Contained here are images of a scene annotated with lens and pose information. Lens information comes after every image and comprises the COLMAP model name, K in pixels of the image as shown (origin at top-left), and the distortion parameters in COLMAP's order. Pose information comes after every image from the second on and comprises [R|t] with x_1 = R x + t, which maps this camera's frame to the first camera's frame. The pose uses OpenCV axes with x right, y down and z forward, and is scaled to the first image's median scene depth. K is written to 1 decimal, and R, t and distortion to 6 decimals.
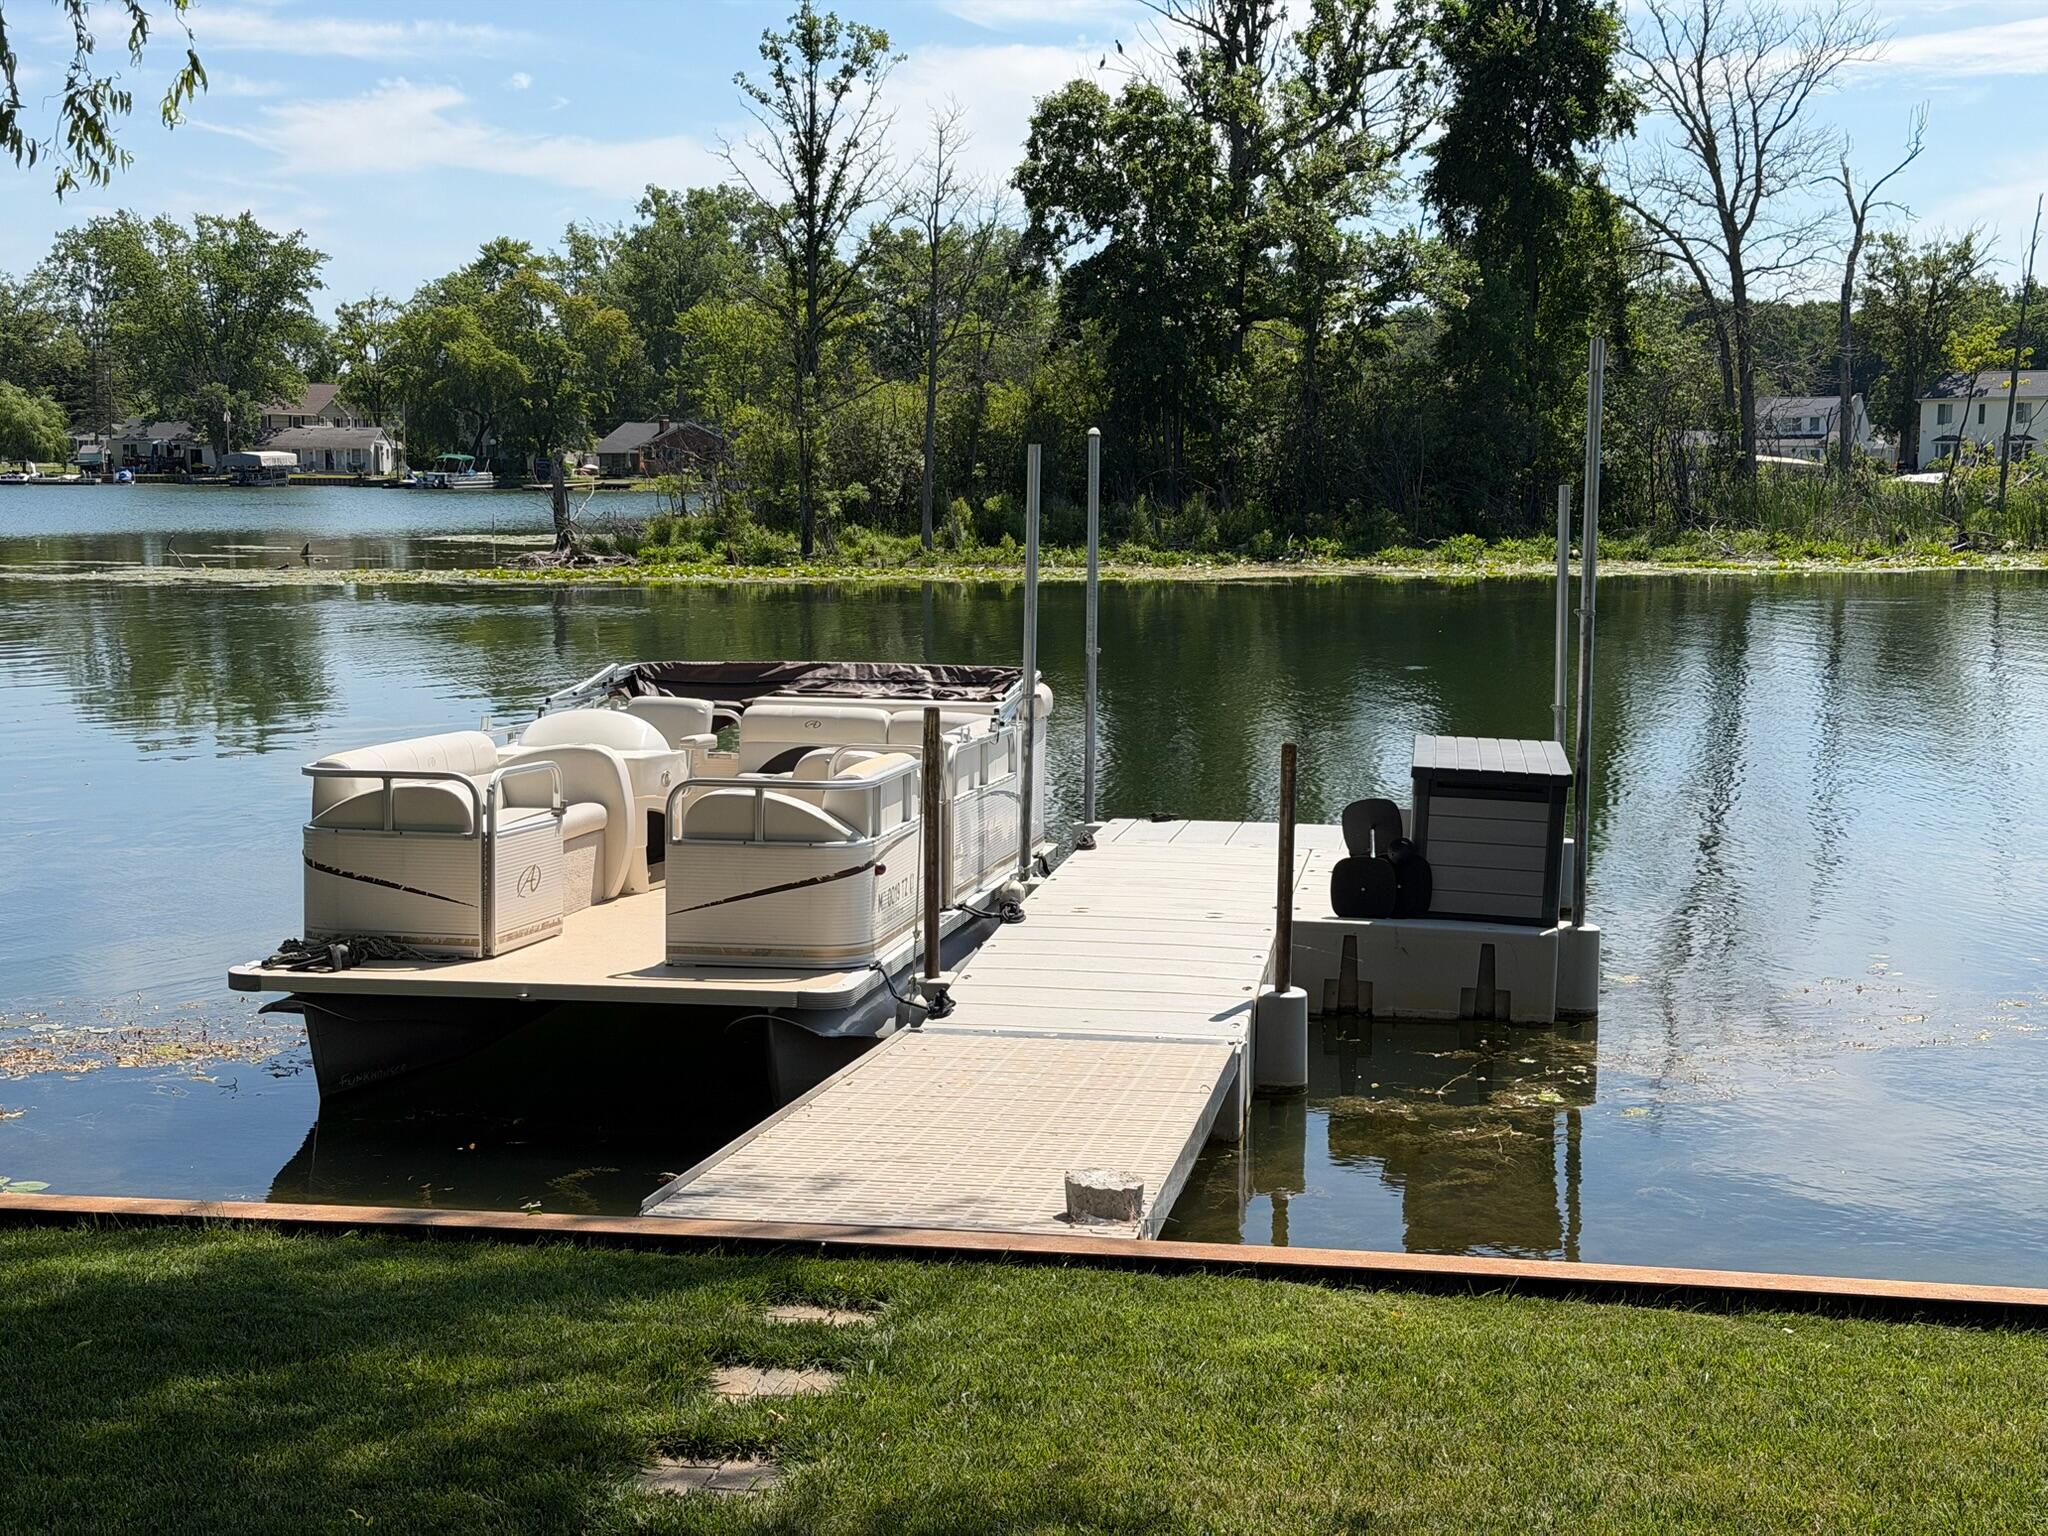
lens RADIAL K [[2785.0, 0, 1024.0], [0, 2785.0, 768.0], [0, 0, 1]] dist [0.176486, -0.426376]
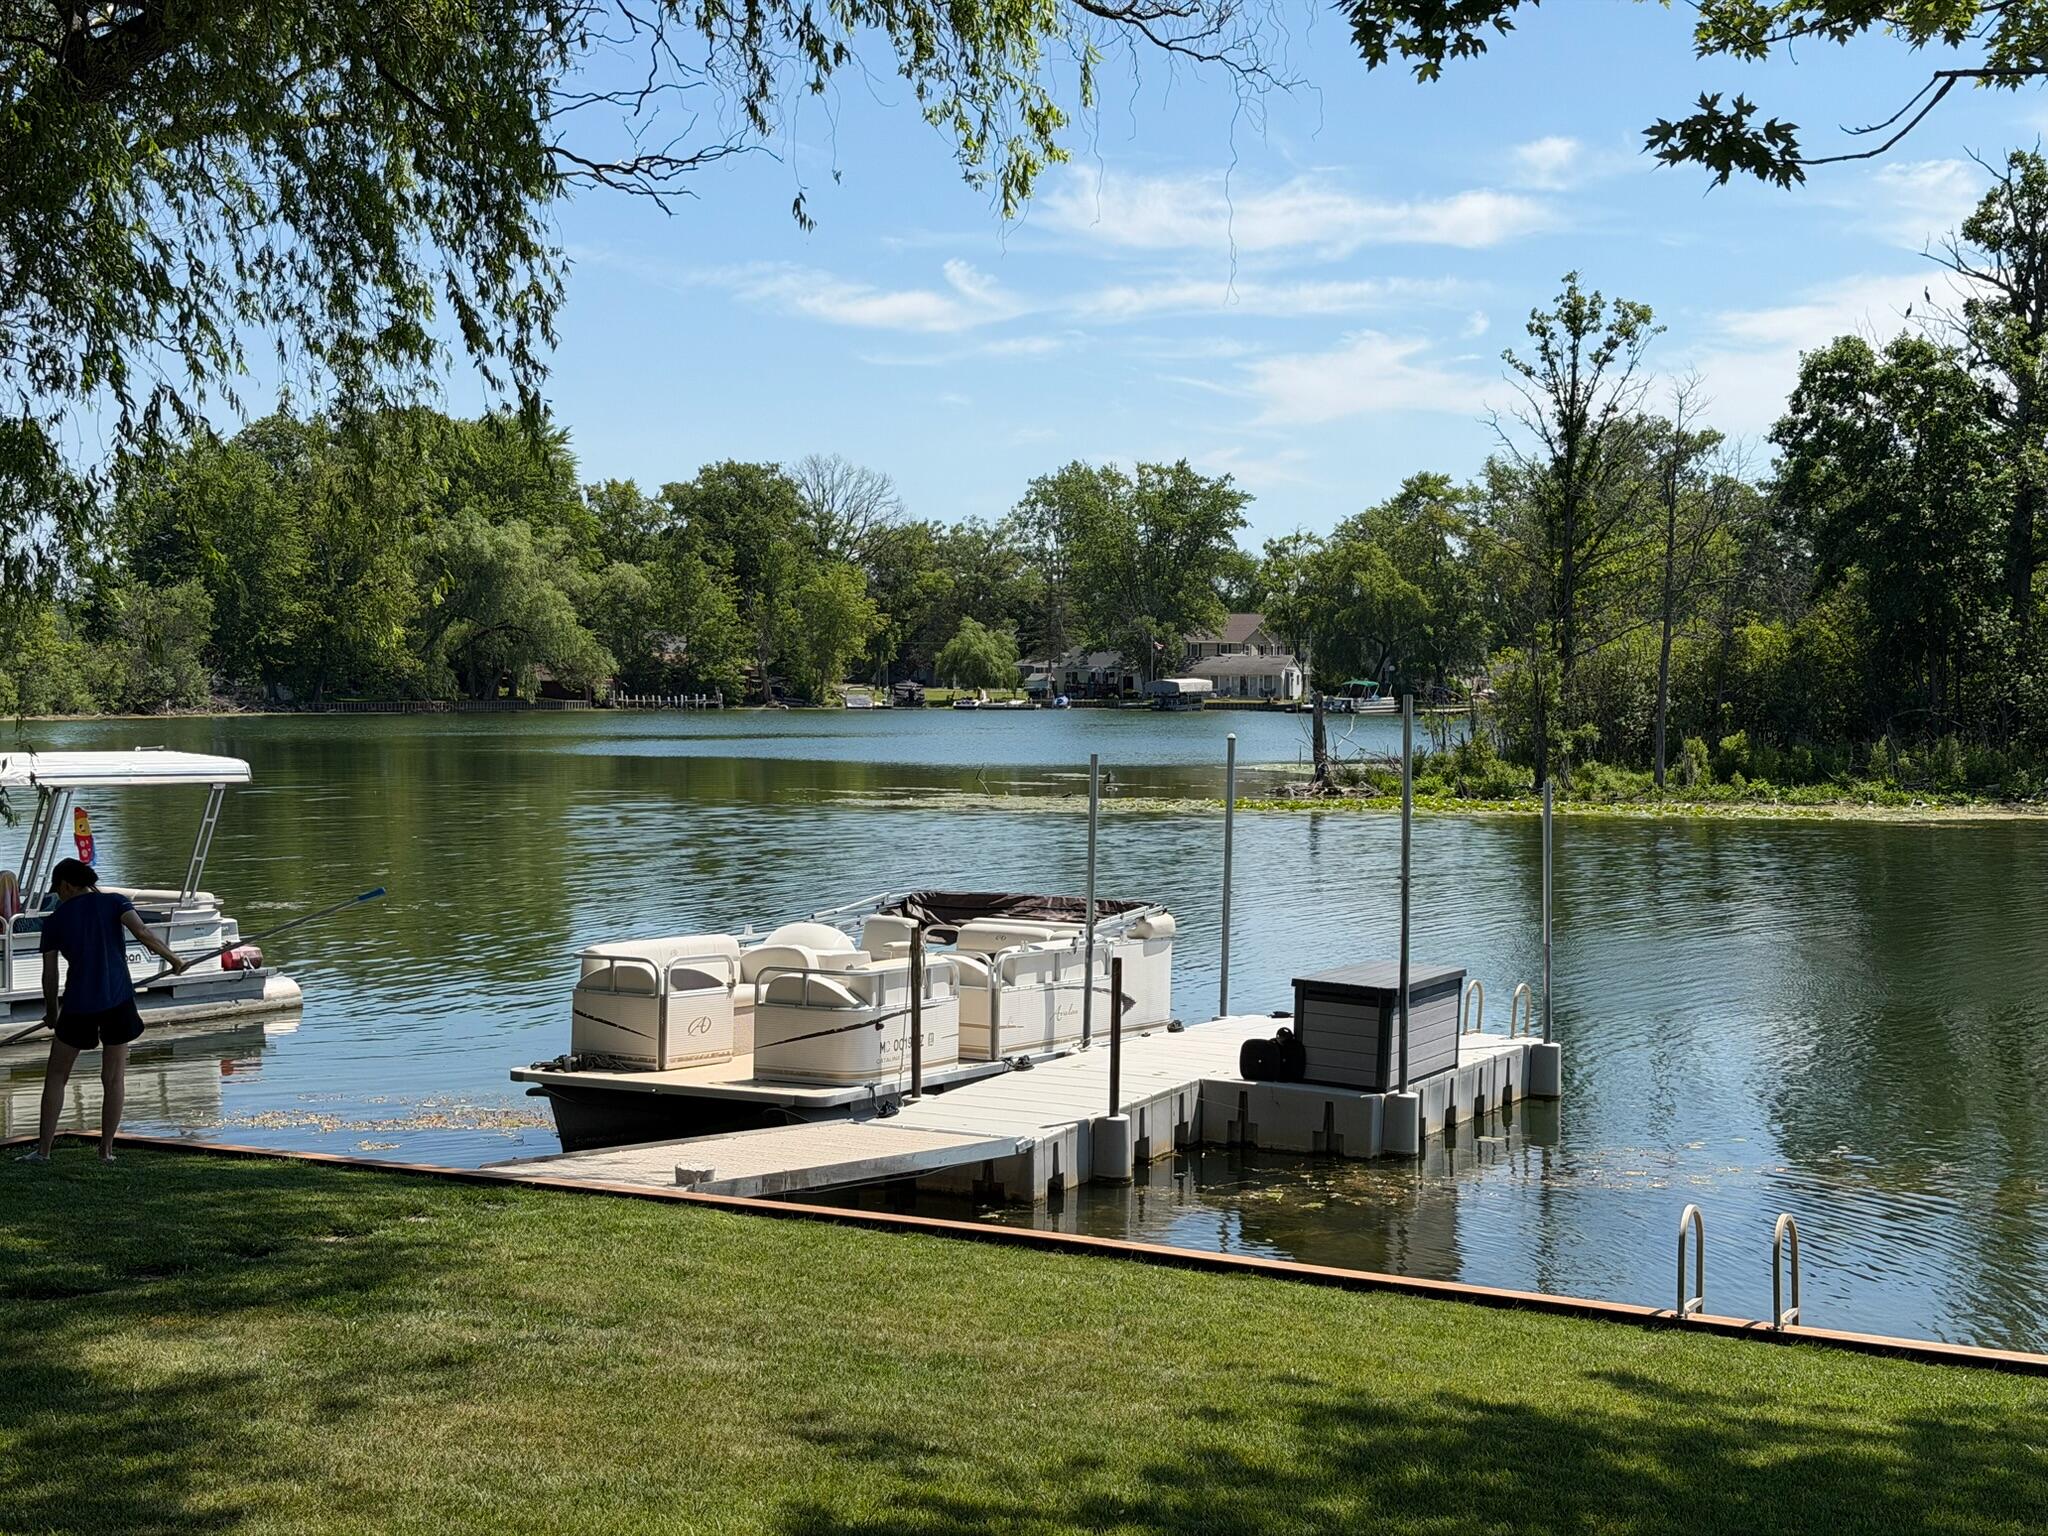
lens RADIAL K [[2850.4, 0, 1031.1], [0, 2850.4, 706.5], [0, 0, 1]] dist [0.152488, 0.020466]
pose [[0.941229, 0.004733, -0.337737, 0.087314], [-0.037694, 0.995128, -0.091102, -0.000143], [0.335660, 0.098478, 0.936821, -0.080753]]
